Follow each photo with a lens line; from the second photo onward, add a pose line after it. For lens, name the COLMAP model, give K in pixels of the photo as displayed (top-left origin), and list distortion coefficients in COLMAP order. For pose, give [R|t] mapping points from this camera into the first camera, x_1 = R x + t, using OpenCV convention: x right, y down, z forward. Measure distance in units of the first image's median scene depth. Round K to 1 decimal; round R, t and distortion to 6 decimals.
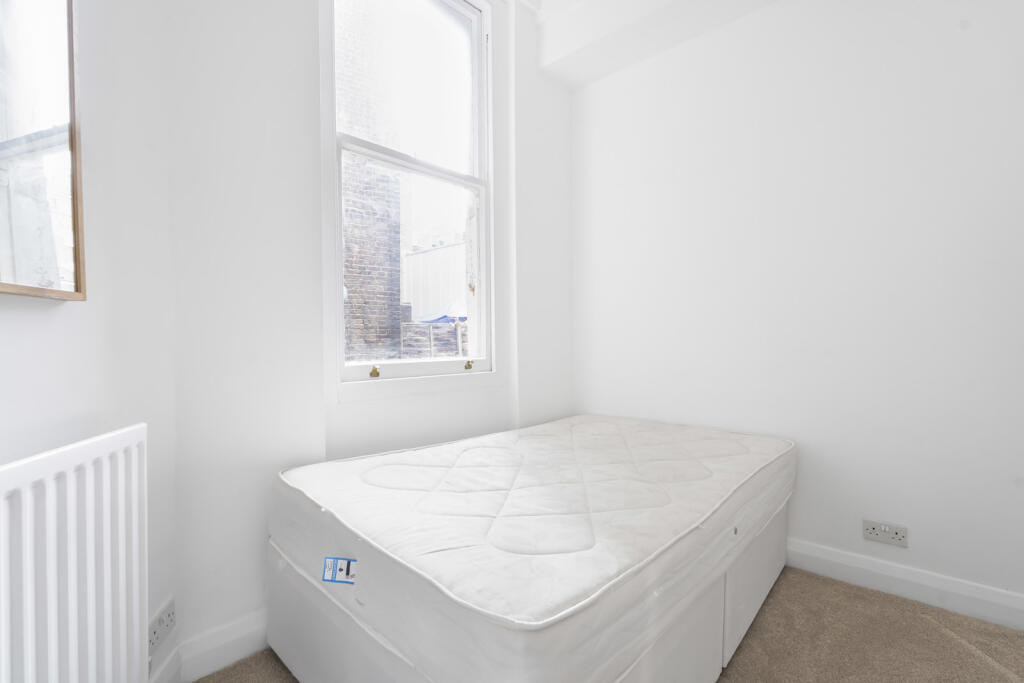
lens RADIAL K [[453.6, 0, 512.0], [0, 453.6, 341.5], [0, 0, 1]] dist [-0.000166, 0.000054]
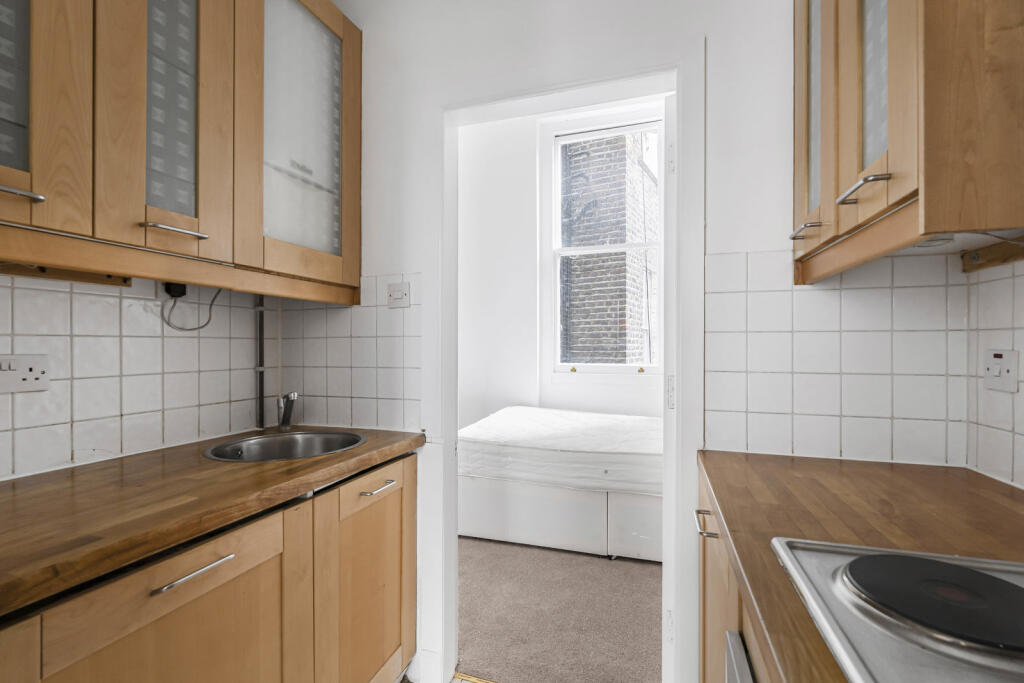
lens RADIAL K [[458.5, 0, 516.5], [0, 458.5, 345.9], [0, 0, 1]] dist [-0.002380, -0.000166]
pose [[0.430446, 0.011148, -0.902548, 1.312015], [-0.008594, 0.999929, 0.008252, -0.042813], [0.902576, 0.004204, 0.430511, -0.030057]]
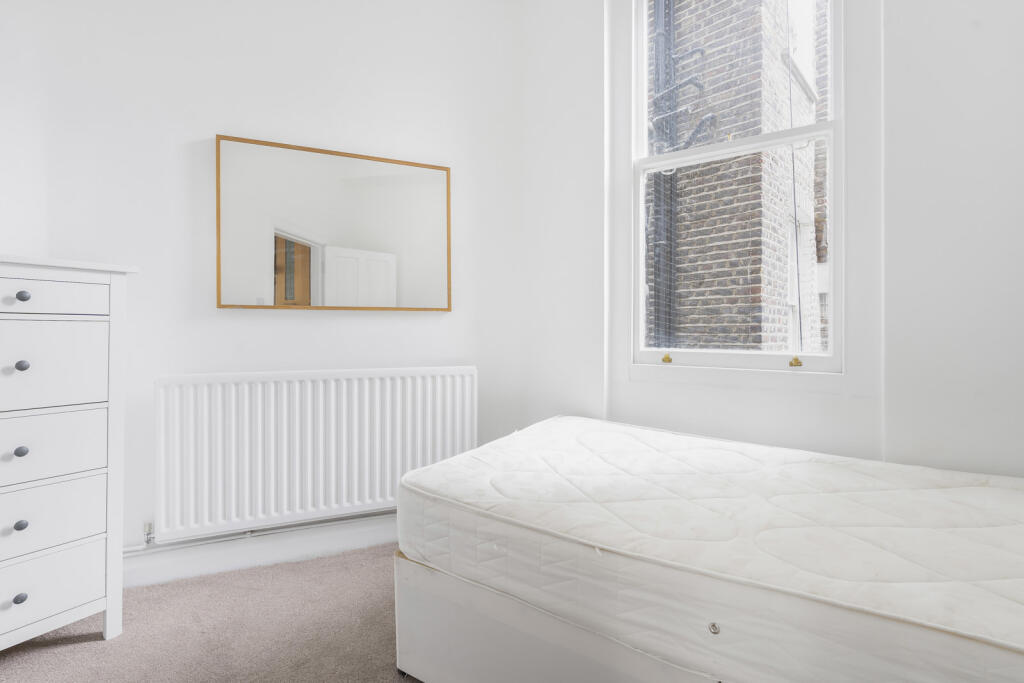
lens RADIAL K [[468.0, 0, 512.9], [0, 468.0, 330.1], [0, 0, 1]] dist [-0.002730, -0.000157]
pose [[0.196436, 0.005449, -0.980501, 0.752461], [-0.013458, 0.999905, 0.002860, -0.000239], [0.980424, 0.012634, 0.196491, 0.403824]]
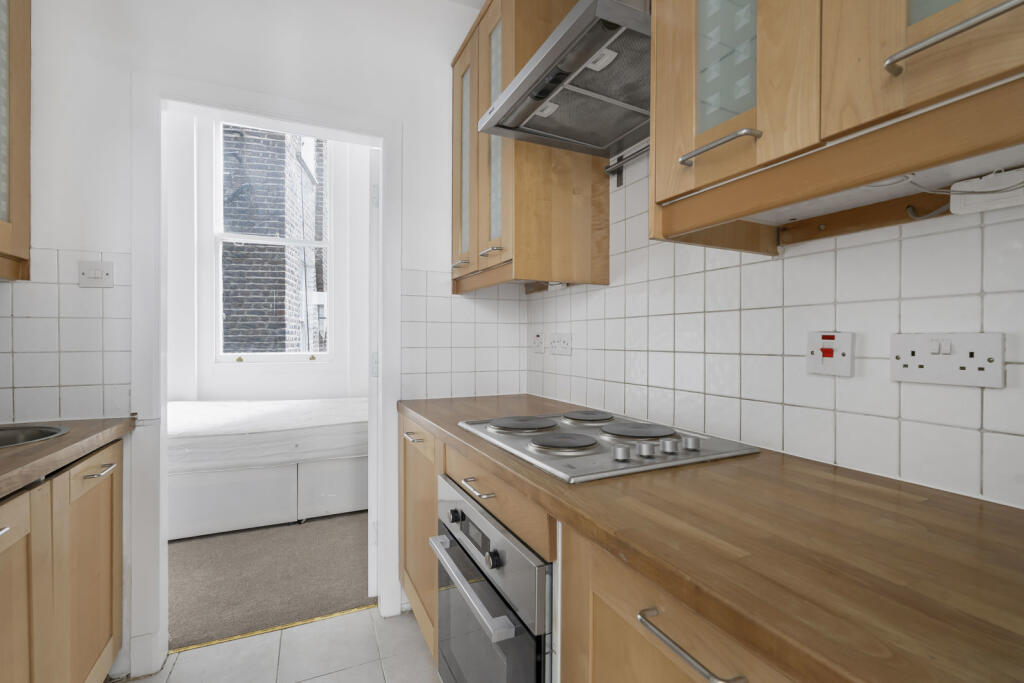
lens RADIAL K [[453.6, 0, 512.0], [0, 453.6, 341.5], [0, 0, 1]] dist [-0.000166, 0.000054]
pose [[0.928728, 0.012648, -0.370545, 1.408211], [-0.011979, 0.999920, 0.004107, -0.024350], [0.370567, 0.000625, 0.928806, -0.299998]]
